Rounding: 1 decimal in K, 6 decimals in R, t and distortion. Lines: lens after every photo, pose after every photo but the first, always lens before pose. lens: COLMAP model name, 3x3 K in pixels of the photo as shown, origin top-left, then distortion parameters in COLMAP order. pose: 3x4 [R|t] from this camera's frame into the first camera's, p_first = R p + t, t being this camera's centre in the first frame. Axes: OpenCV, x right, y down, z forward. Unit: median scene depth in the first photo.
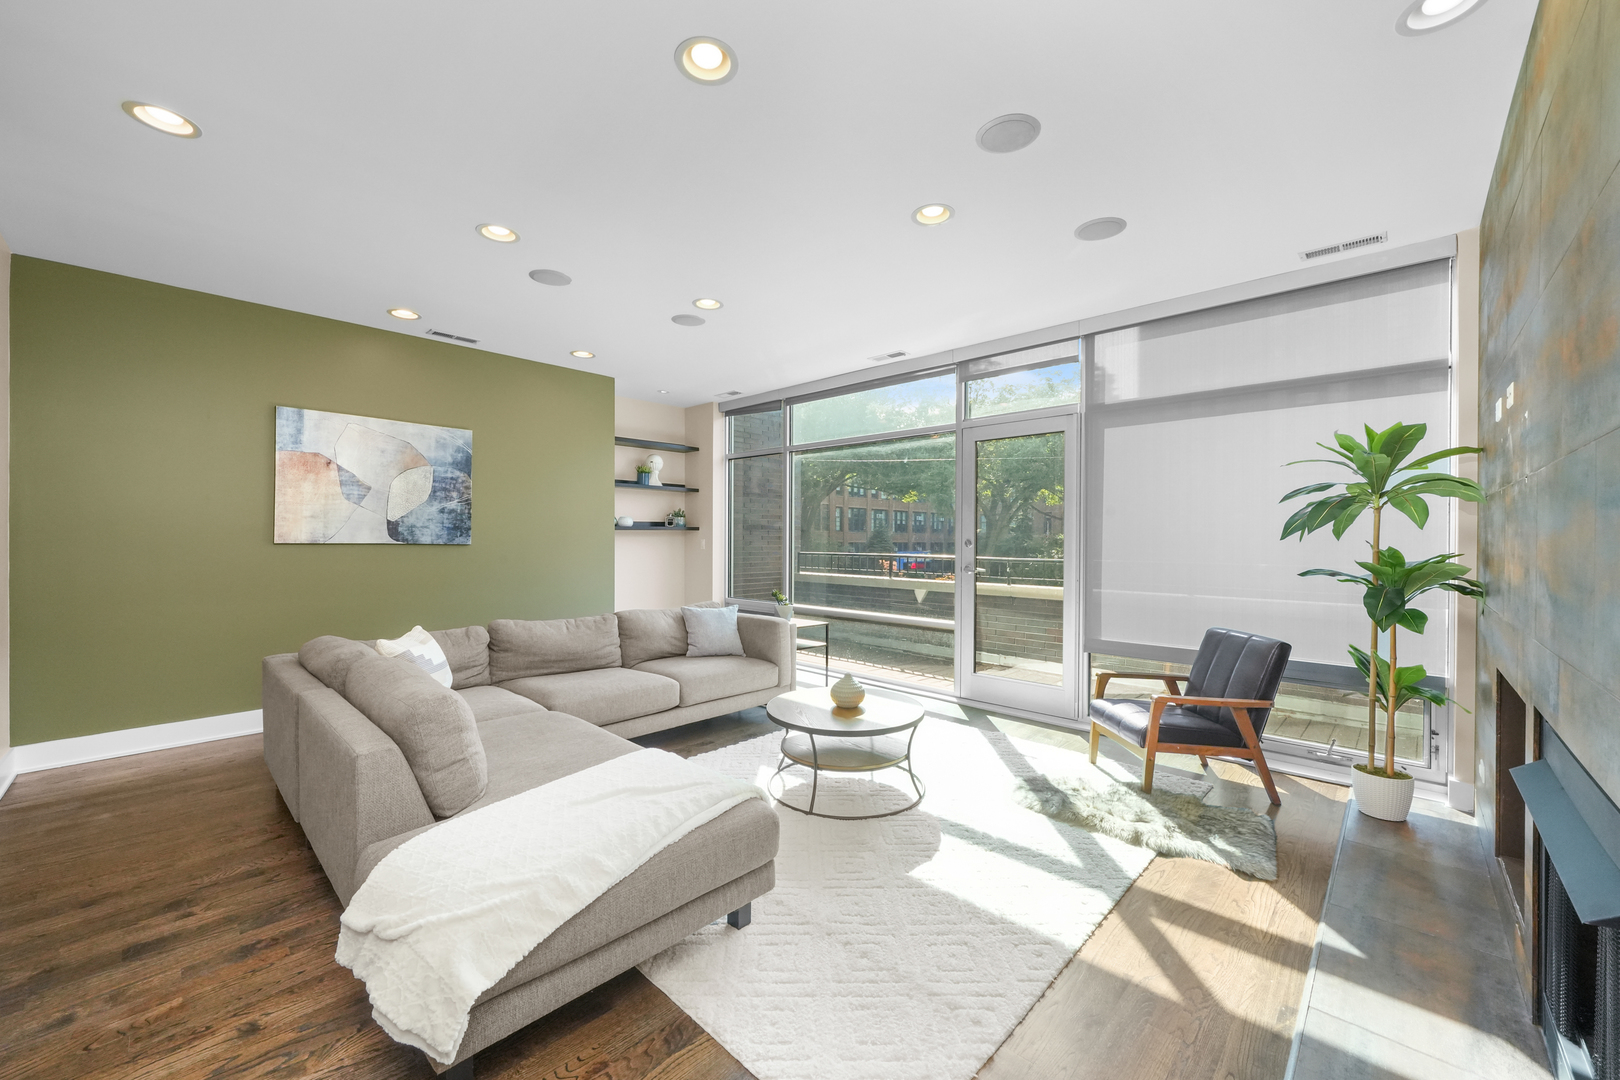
lens RADIAL K [[617.4, 0, 798.1], [0, 617.4, 544.3], [0, 0, 1]] dist [-0.016368, 0.002711]
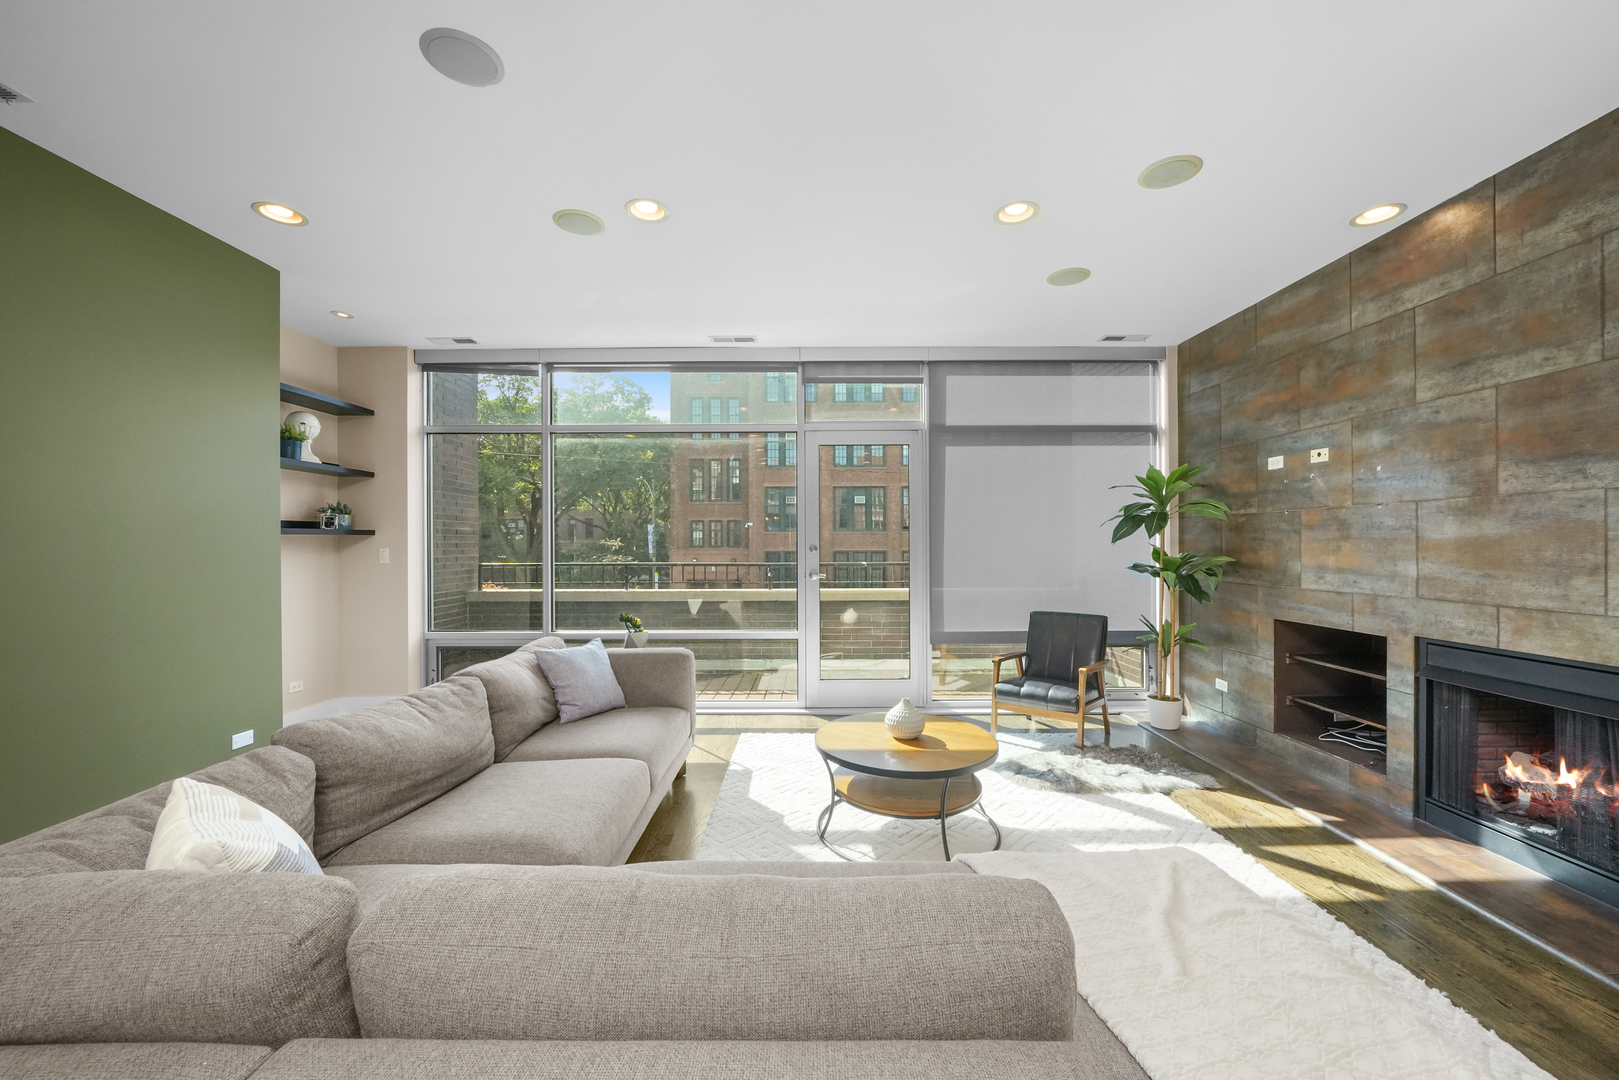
lens RADIAL K [[617.0, 0, 804.8], [0, 617.0, 543.2], [0, 0, 1]] dist [-0.016368, 0.002711]
pose [[0.724406, -0.008009, 0.689327, -0.462714], [0.016192, 0.999854, -0.005400, -0.005953], [-0.689183, 0.015073, 0.724430, 0.345569]]
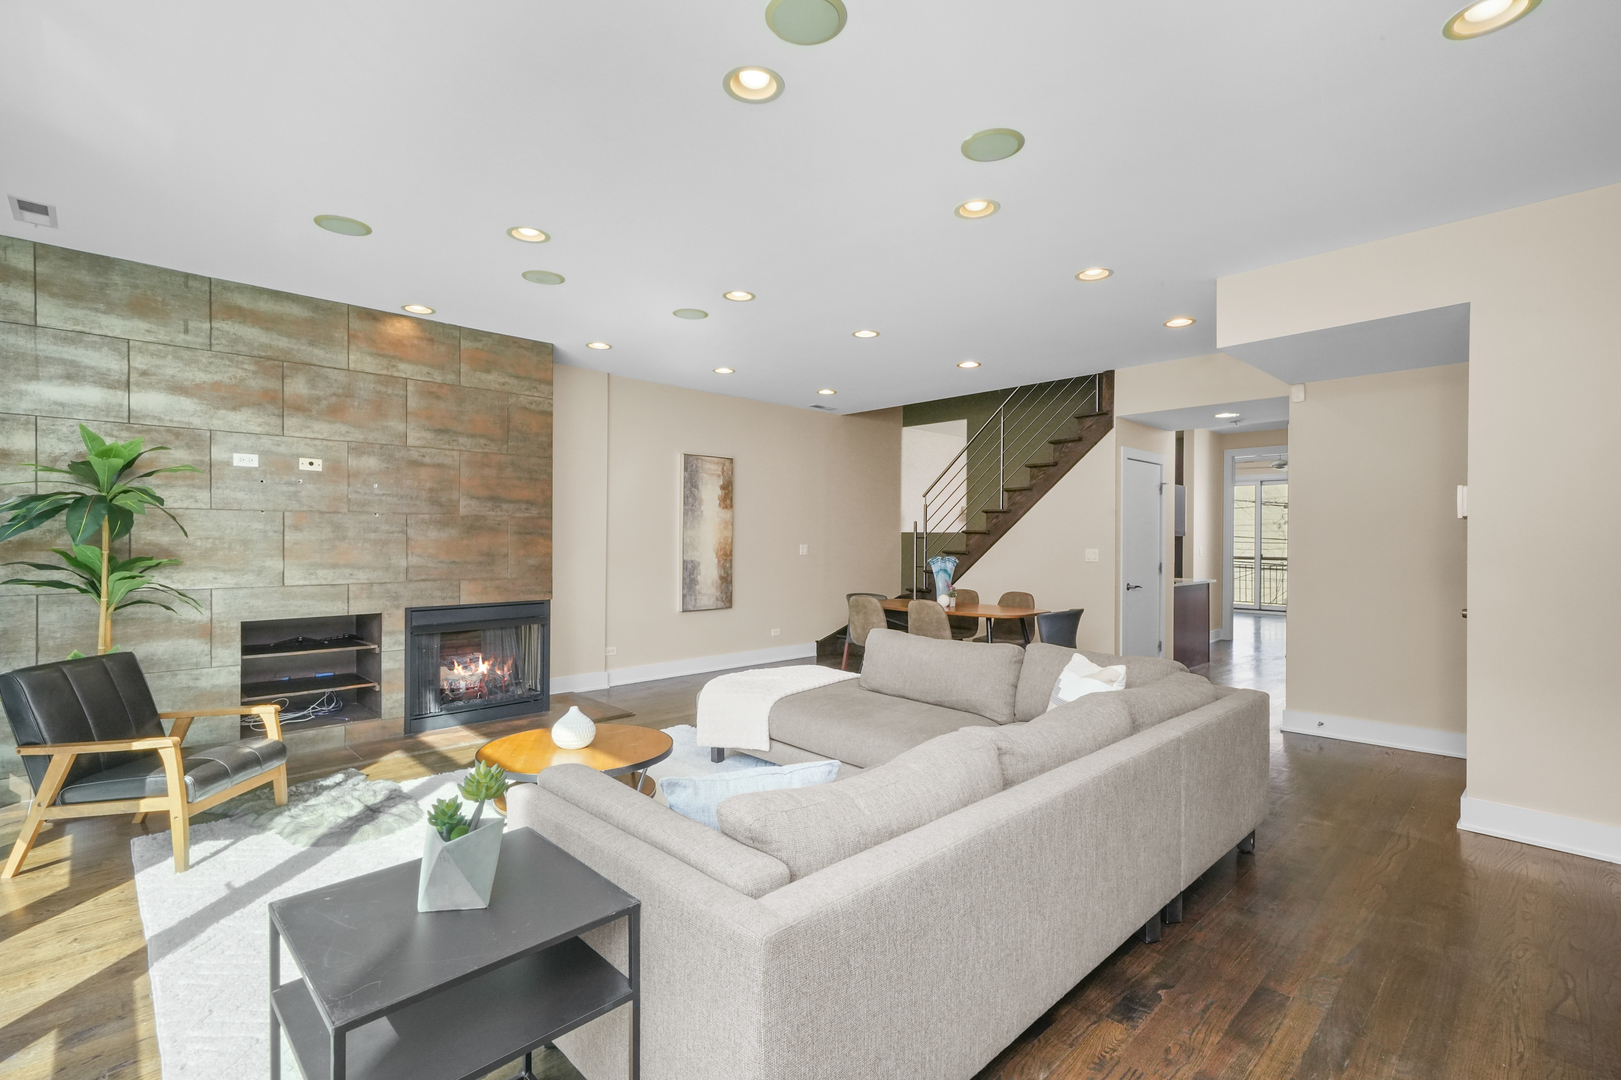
lens RADIAL K [[735.2, 0, 809.2], [0, 735.2, 539.6], [0, 0, 1]] dist [-0.014934, 0.000196]
pose [[-0.999433, -0.008219, 0.032651, -0.194451], [-0.007872, 0.999911, 0.010733, -0.021010], [-0.032736, 0.010470, -0.999409, 1.467821]]
